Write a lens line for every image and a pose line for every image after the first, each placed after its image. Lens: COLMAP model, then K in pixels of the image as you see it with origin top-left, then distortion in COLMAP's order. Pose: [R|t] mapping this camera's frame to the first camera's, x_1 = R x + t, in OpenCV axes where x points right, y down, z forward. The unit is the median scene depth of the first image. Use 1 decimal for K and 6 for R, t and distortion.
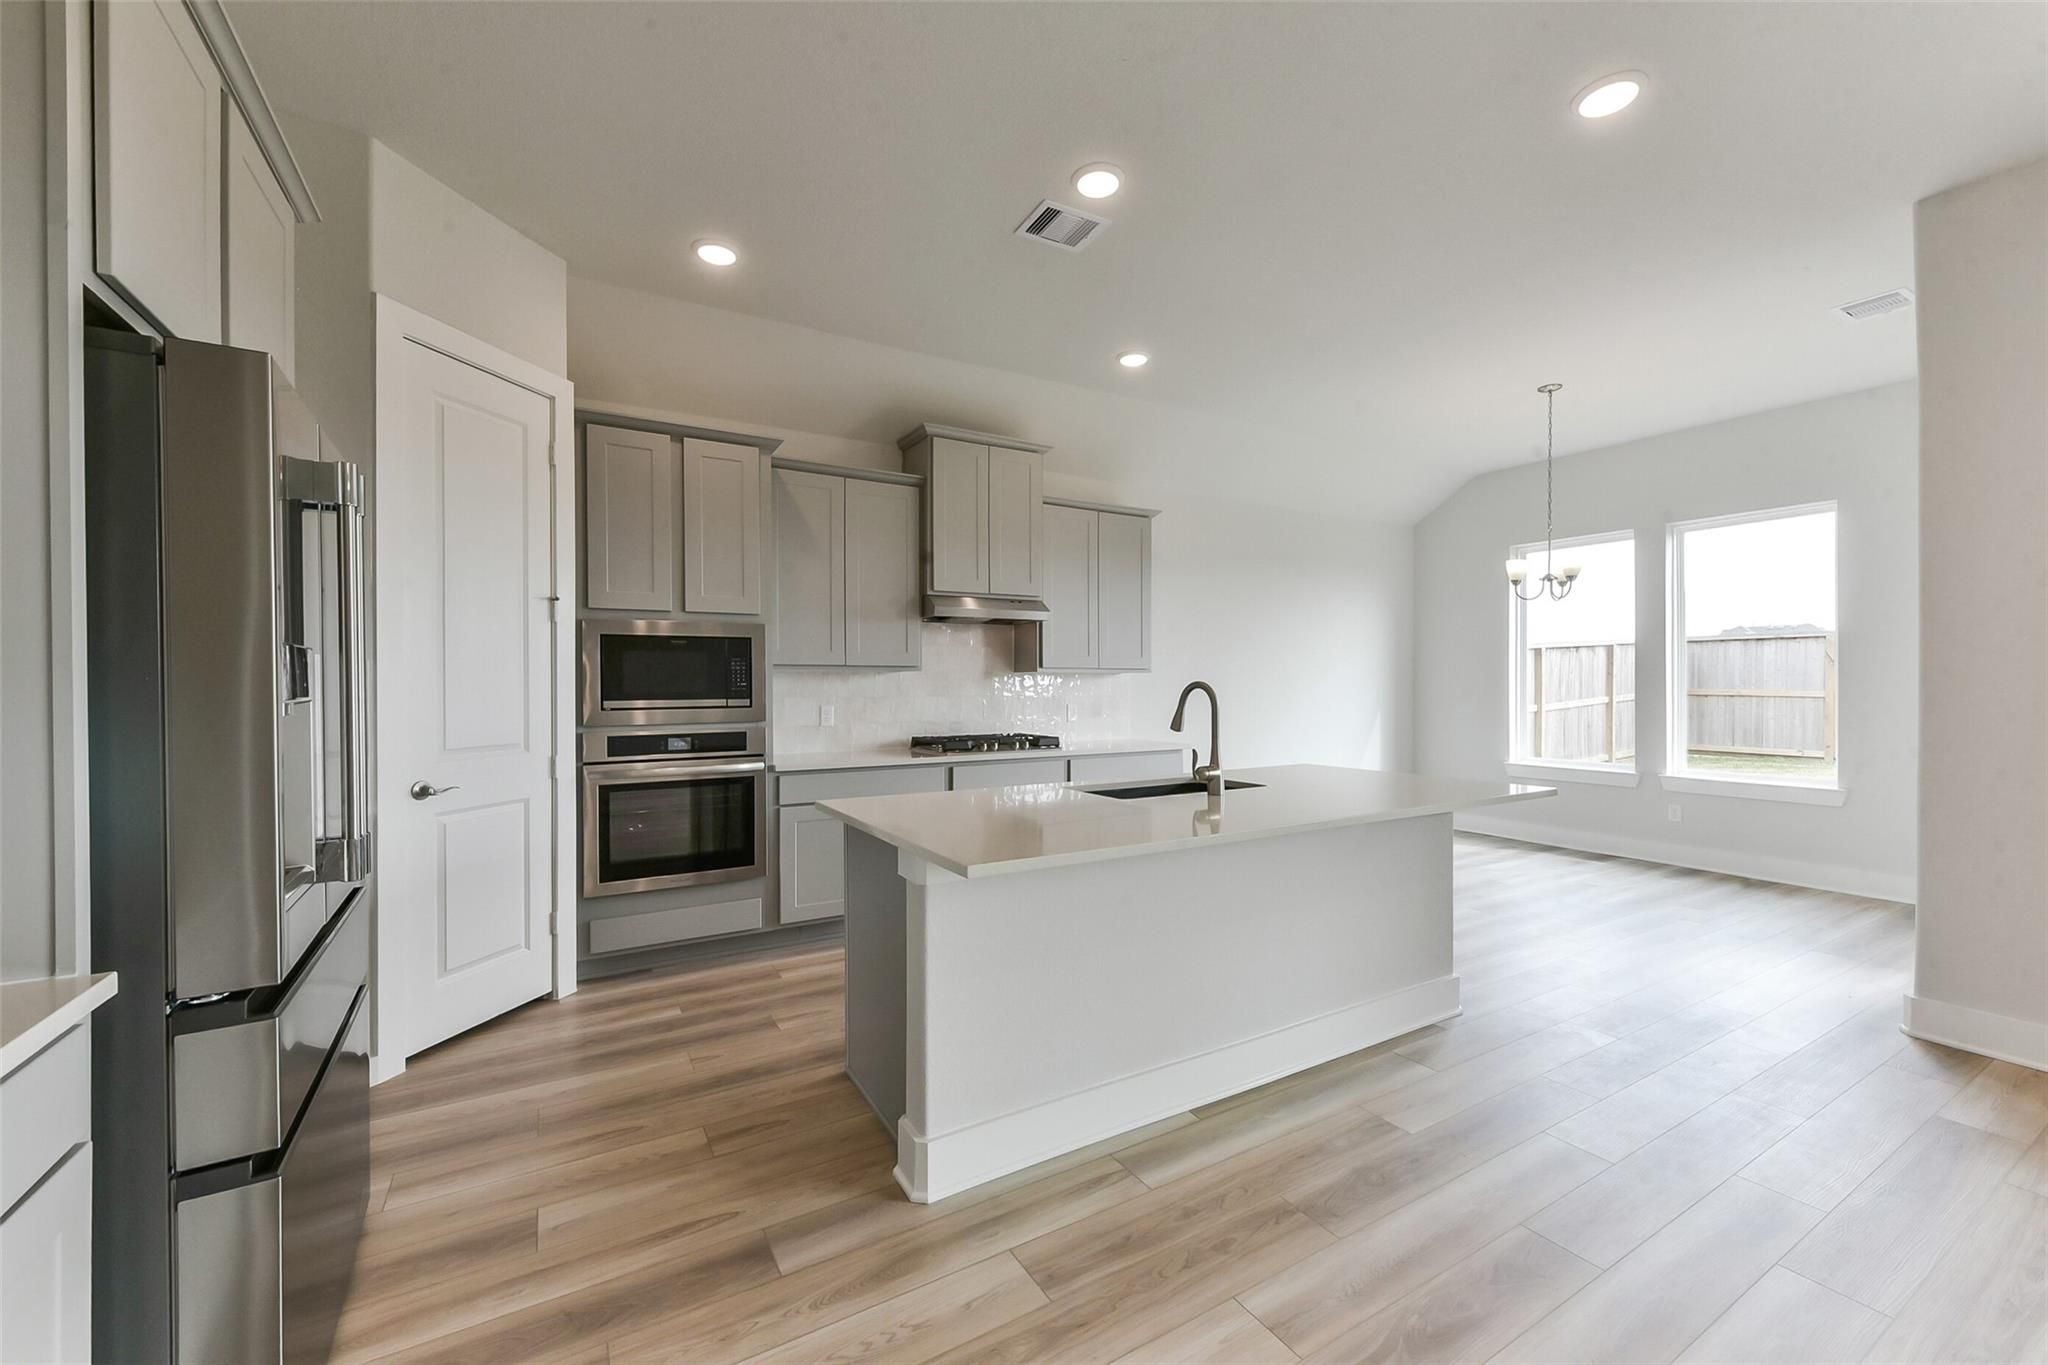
lens RADIAL K [[799.7, 0, 1025.9], [0, 799.7, 685.1], [0, 0, 1]] dist [0.003395, -0.001125]
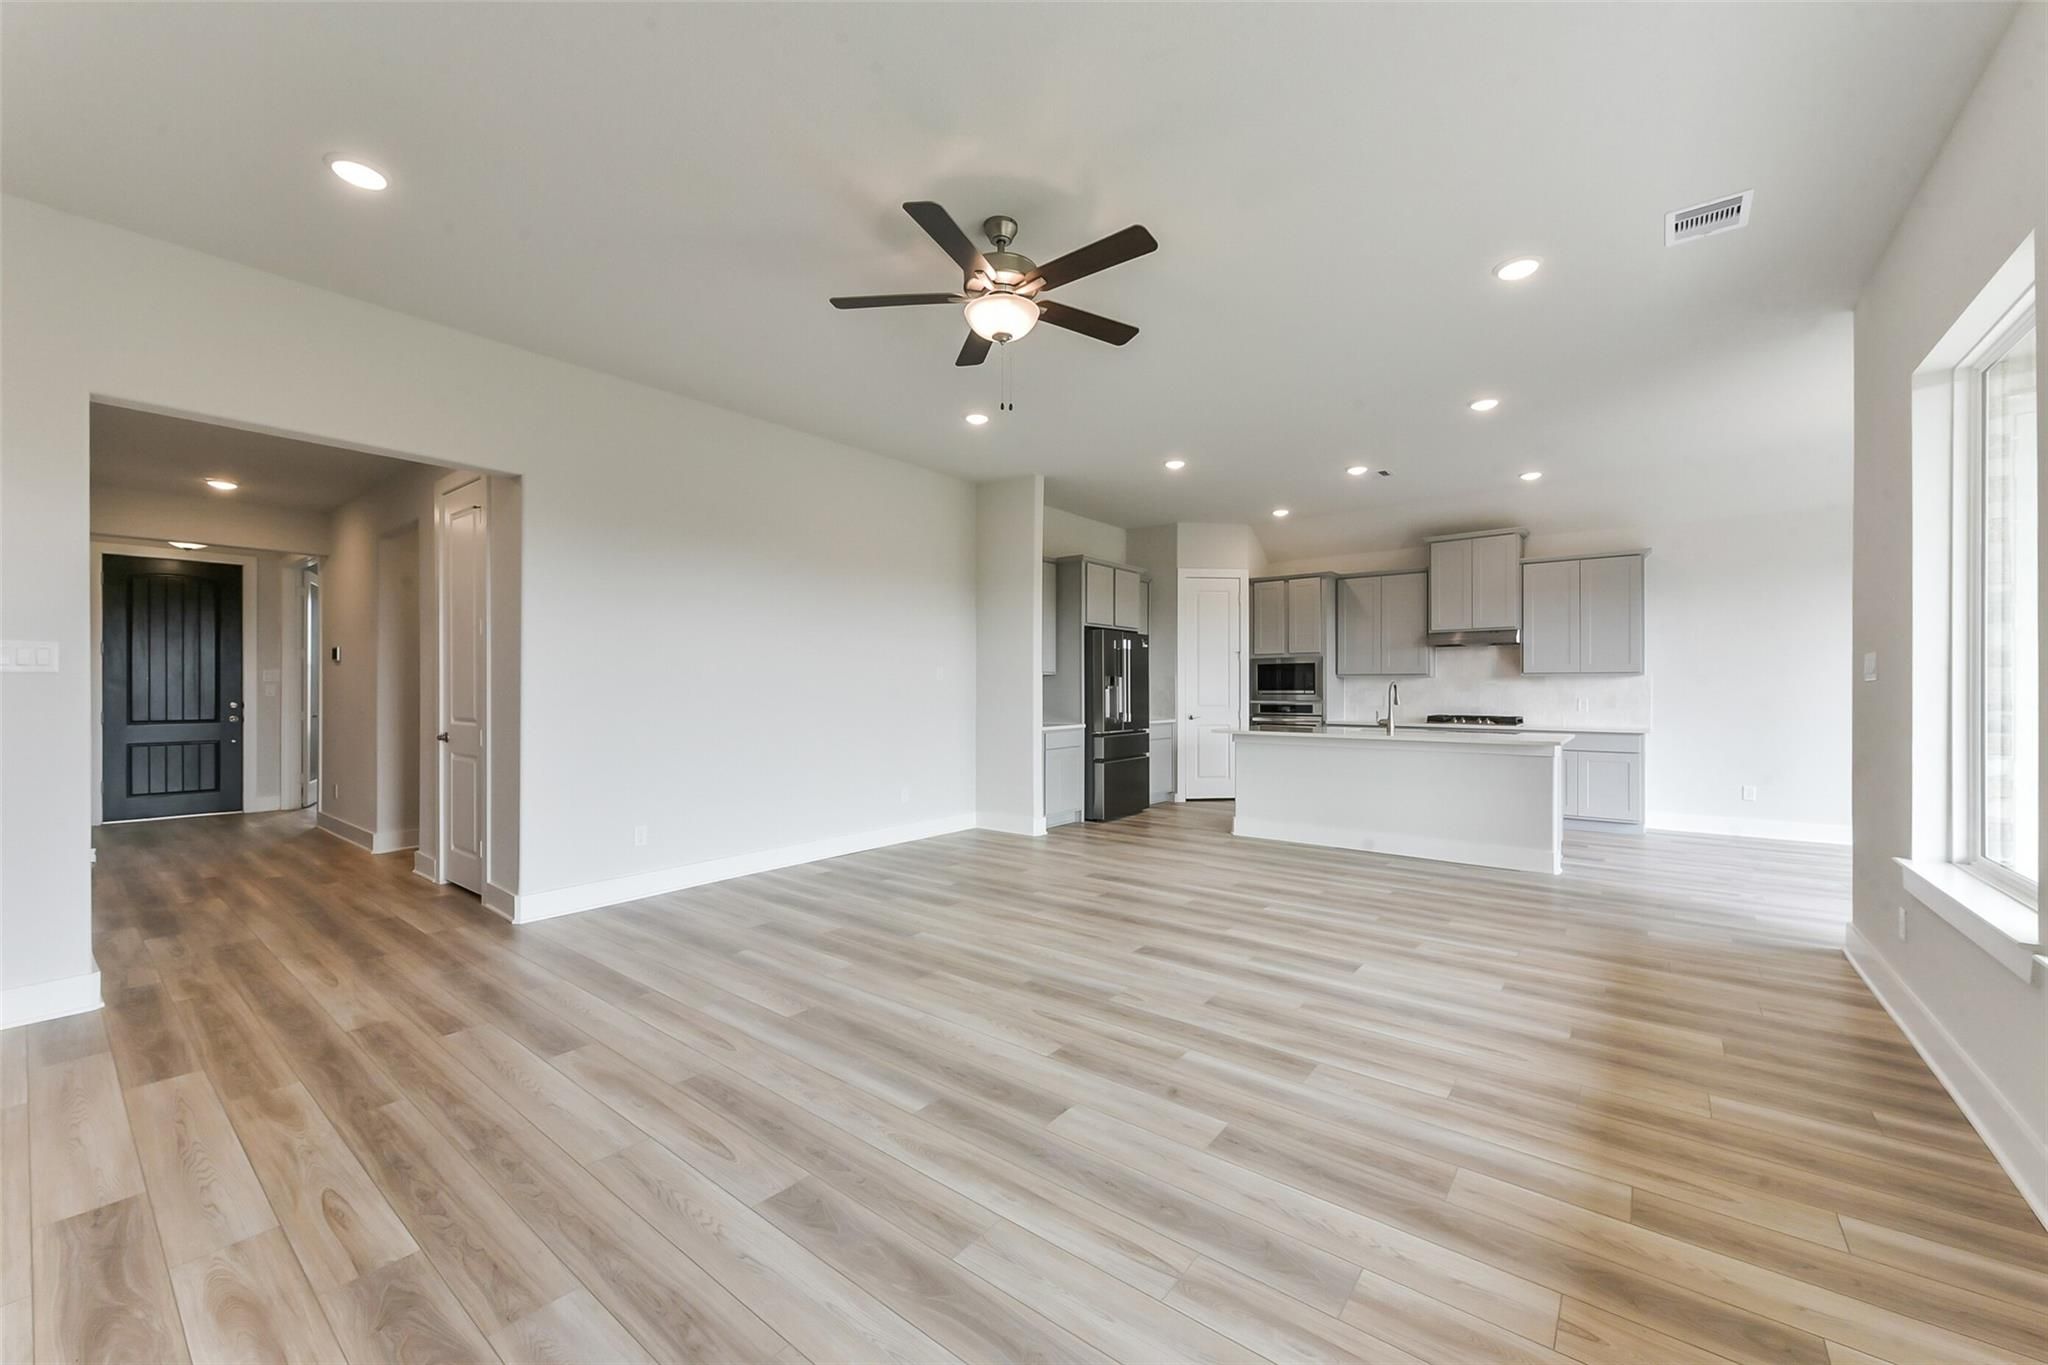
lens RADIAL K [[799.7, 0, 1008.5], [0, 799.7, 693.9], [0, 0, 1]] dist [0.003395, -0.001125]
pose [[0.373443, 0.007566, -0.927622, 1.502766], [-0.005239, 0.999968, 0.006047, 0.018891], [0.927638, 0.002601, 0.373470, -0.672538]]
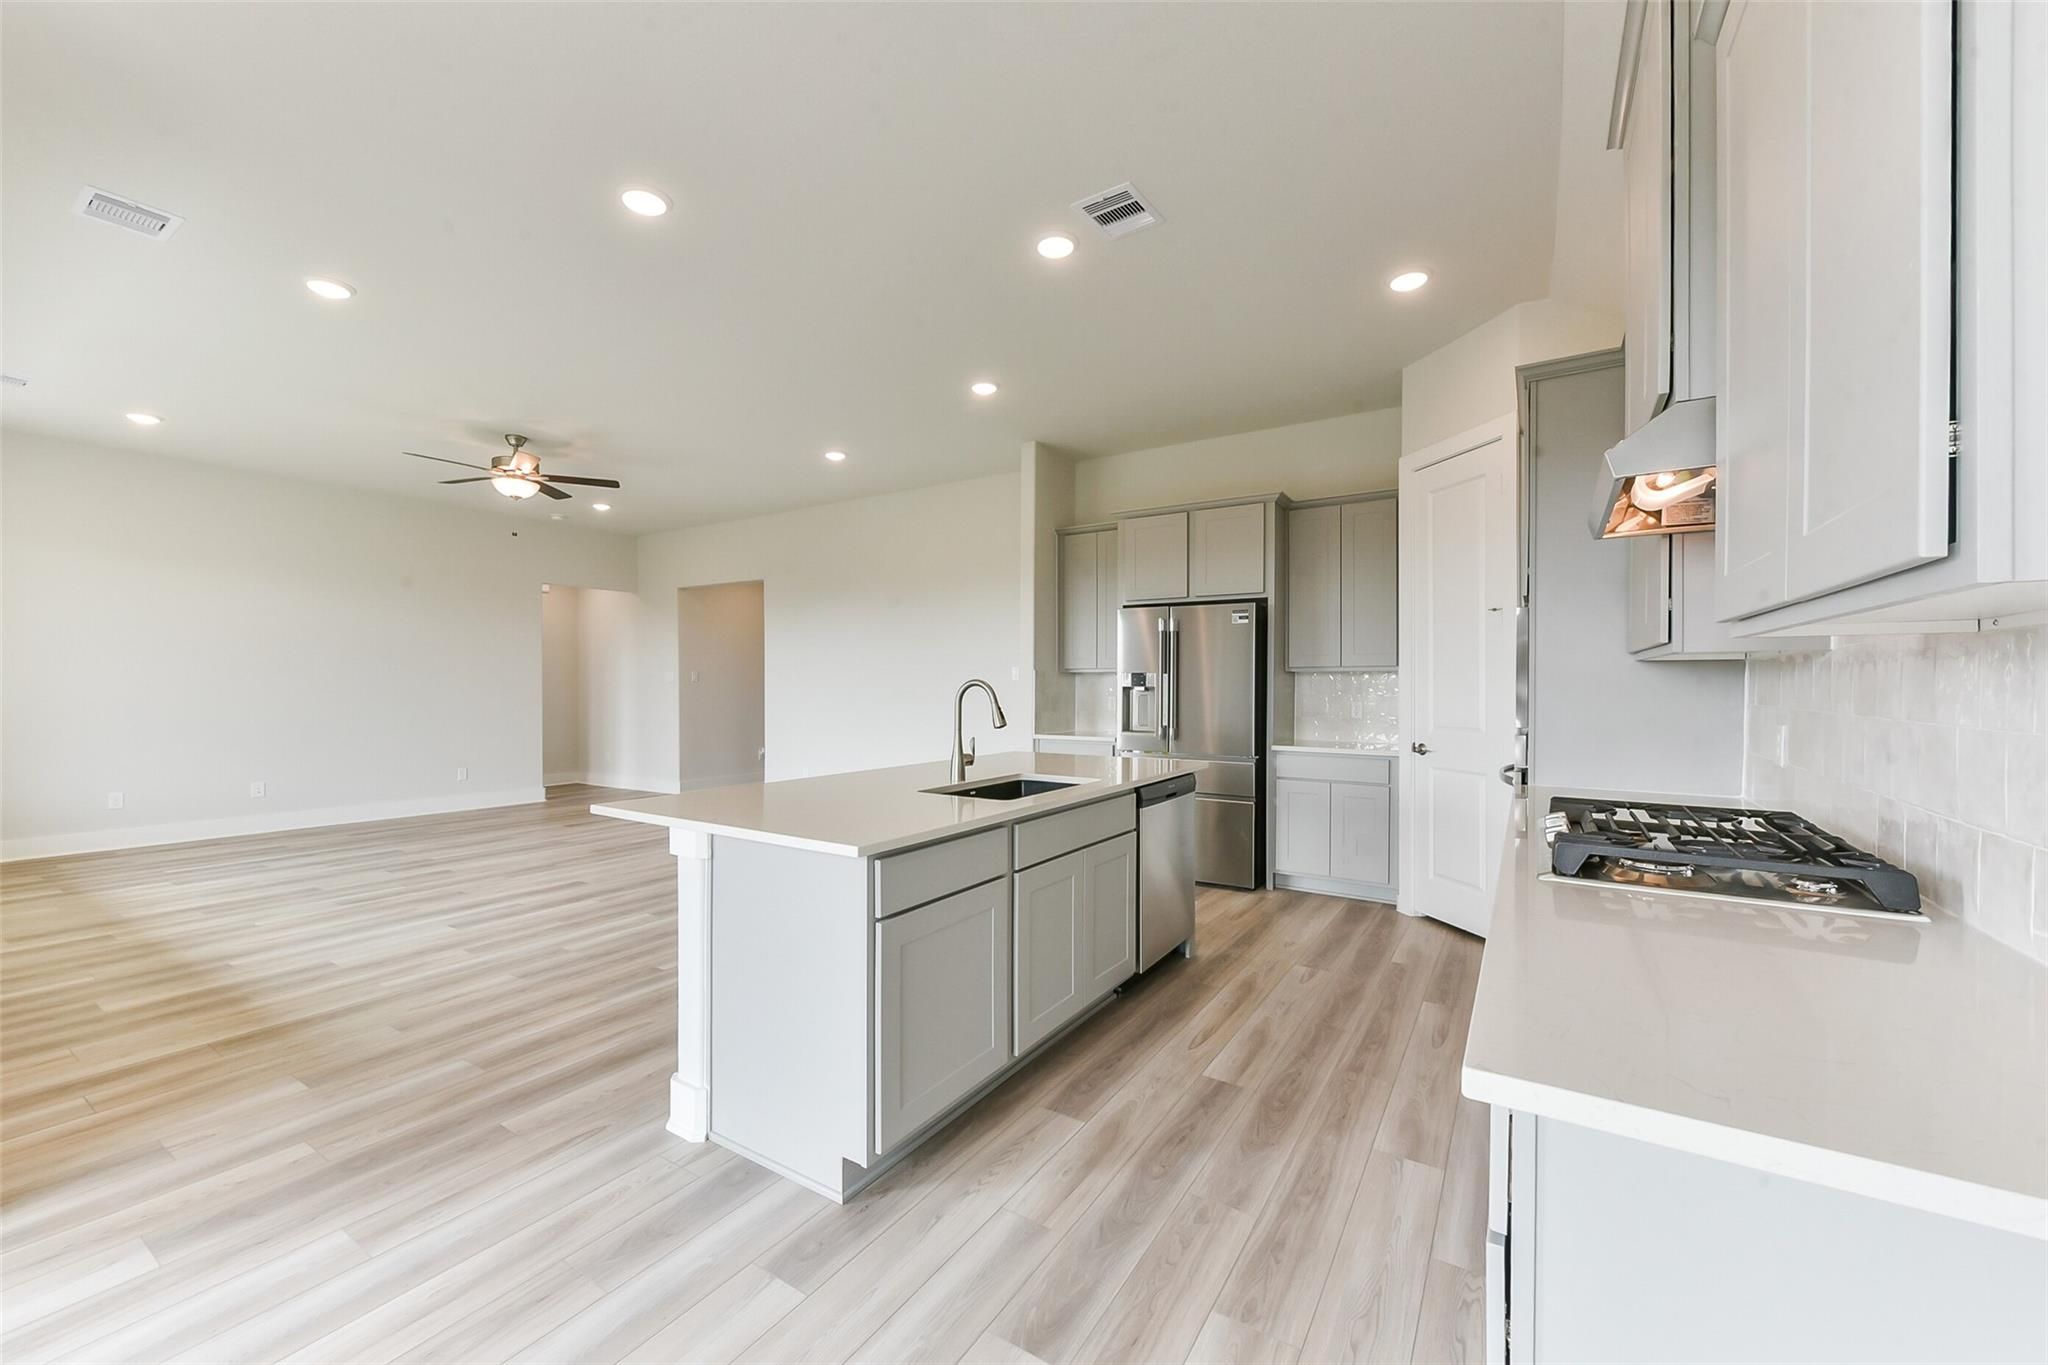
lens RADIAL K [[799.7, 0, 1029.5], [0, 799.7, 684.2], [0, 0, 1]] dist [0.003395, -0.001125]
pose [[-0.881254, -0.000637, -0.472642, 0.528415], [-0.004437, 0.999966, 0.006924, -0.001937], [0.472621, 0.008199, -0.881227, 1.586550]]
